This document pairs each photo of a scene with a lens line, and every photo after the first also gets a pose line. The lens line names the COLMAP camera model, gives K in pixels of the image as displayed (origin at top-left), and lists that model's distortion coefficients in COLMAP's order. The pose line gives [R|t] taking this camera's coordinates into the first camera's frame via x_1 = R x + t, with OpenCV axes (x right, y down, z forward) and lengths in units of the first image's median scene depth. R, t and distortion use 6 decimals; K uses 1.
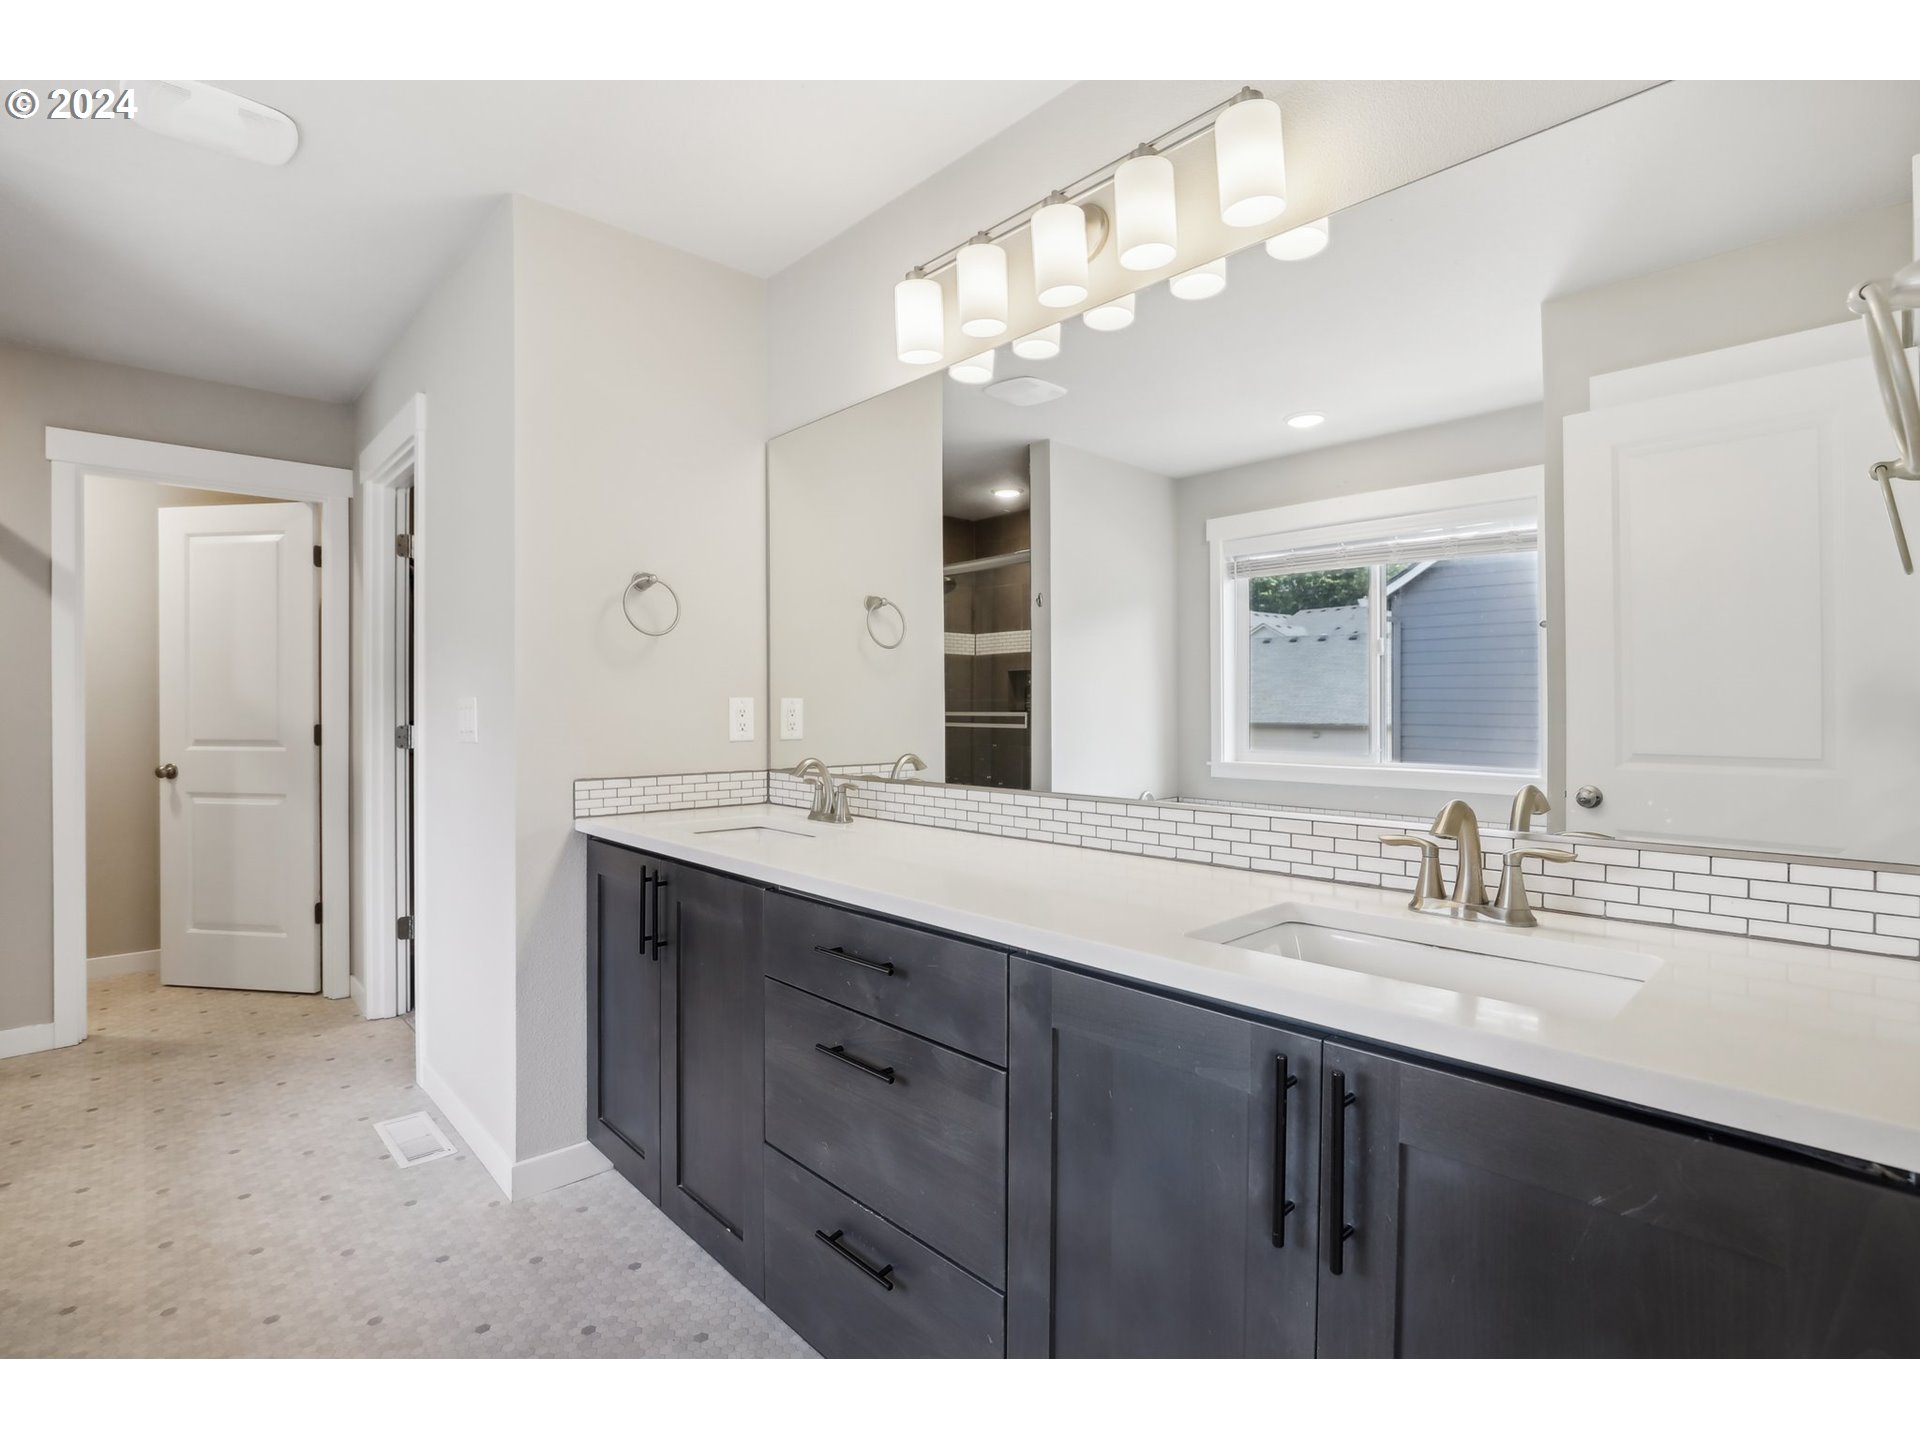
lens RADIAL K [[901.8, 0, 948.6], [0, 901.8, 725.0], [0, 0, 1]] dist [-0.058325, 0.015153]
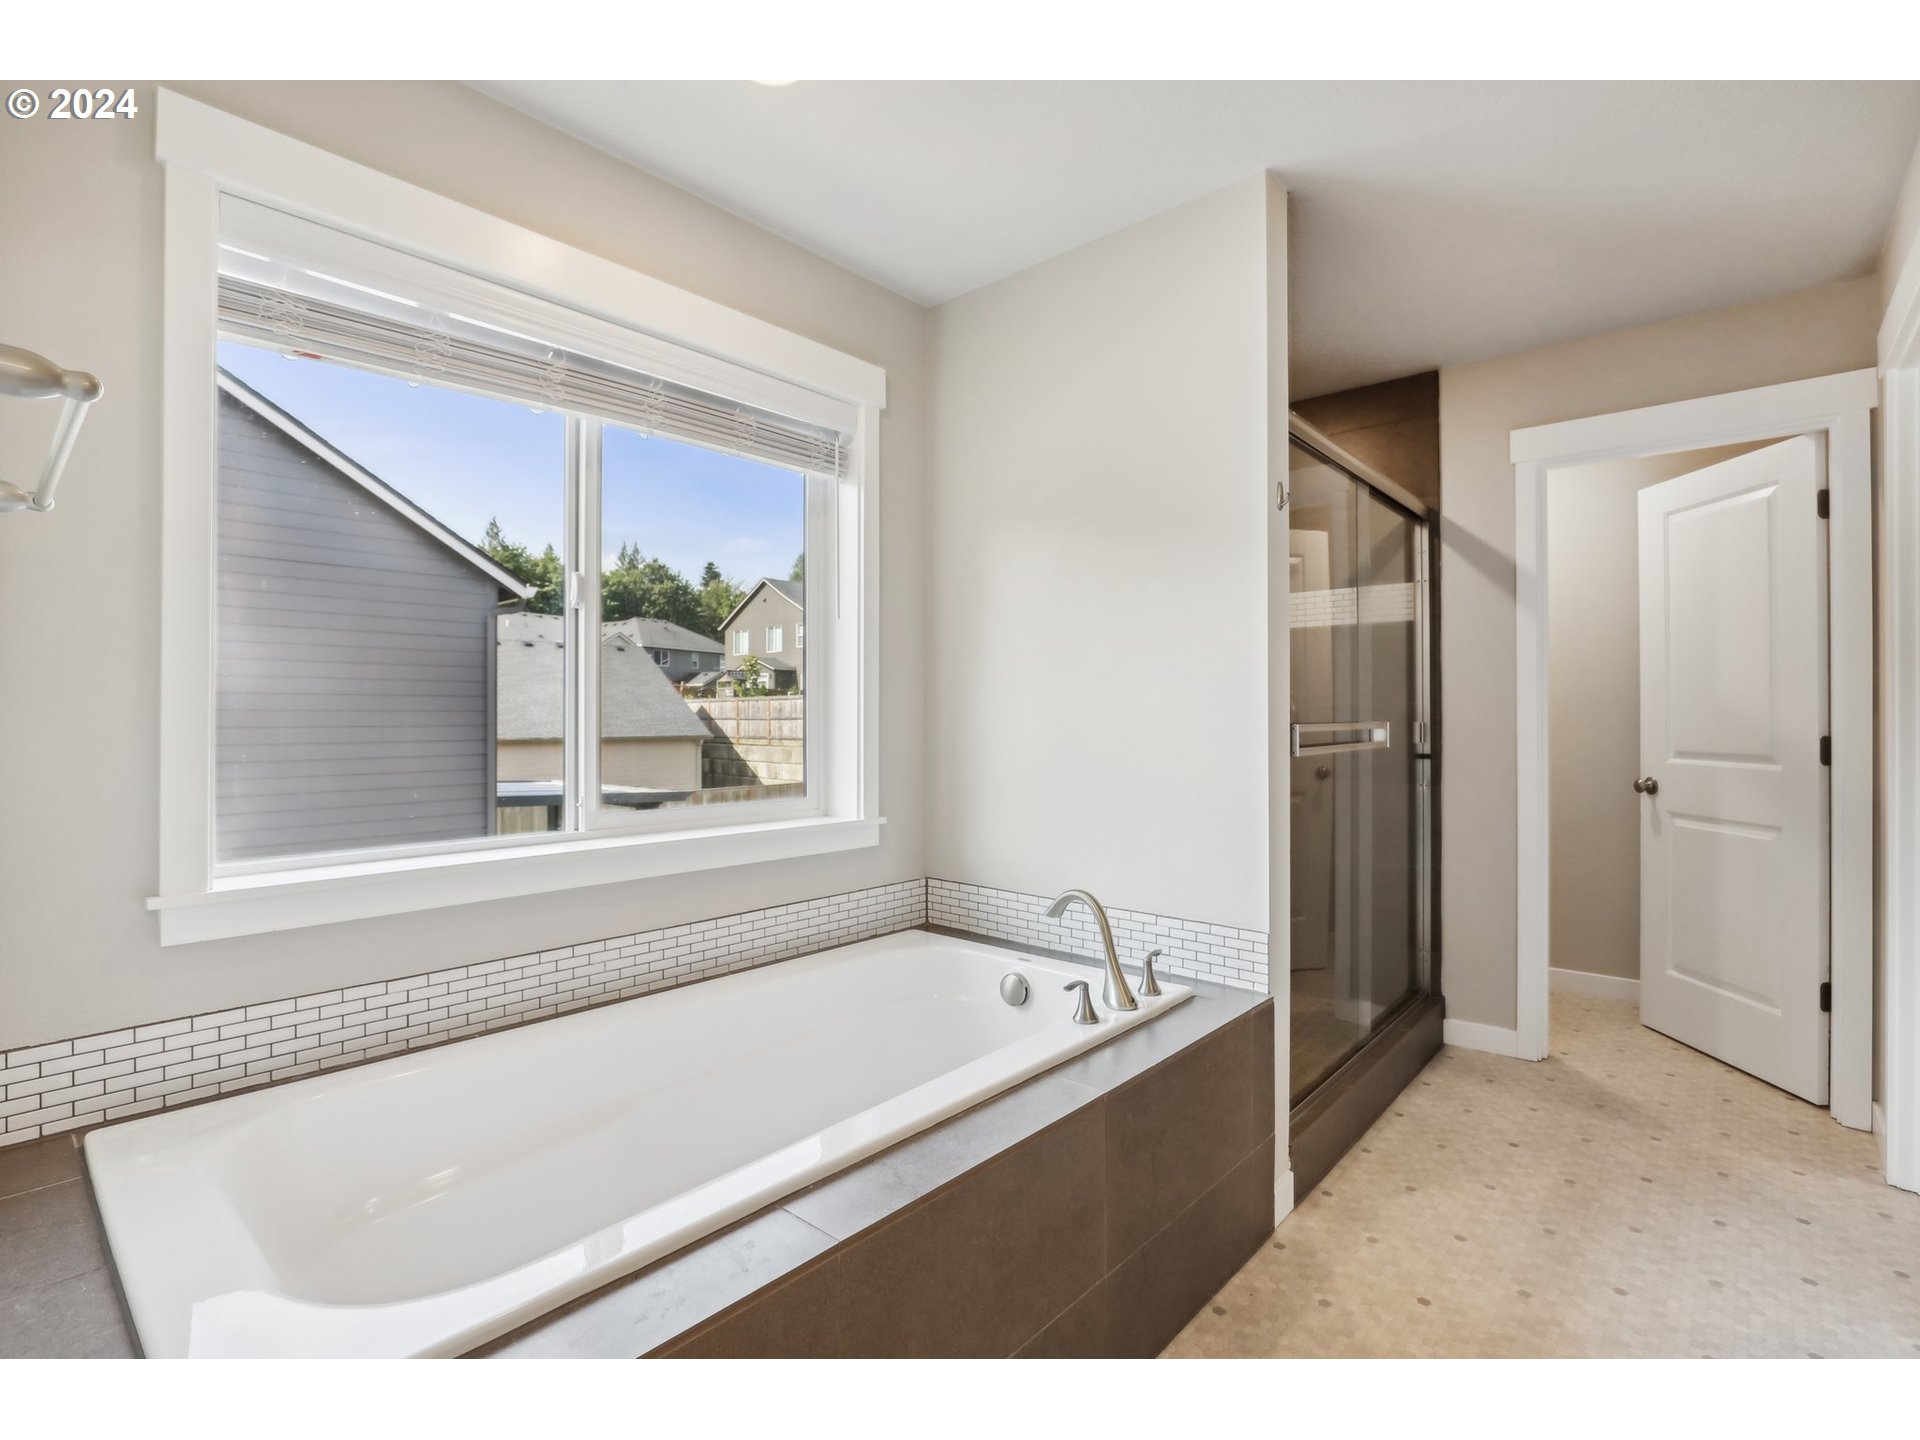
lens RADIAL K [[937.1, 0, 960.0], [0, 937.1, 720.0], [0, 0, 1]] dist [0.002817, 0.000538]
pose [[0.138539, 0.001235, -0.990356, -0.058303], [-0.016015, 0.999871, -0.000993, -0.001661], [0.990228, 0.015998, 0.138541, 0.206712]]
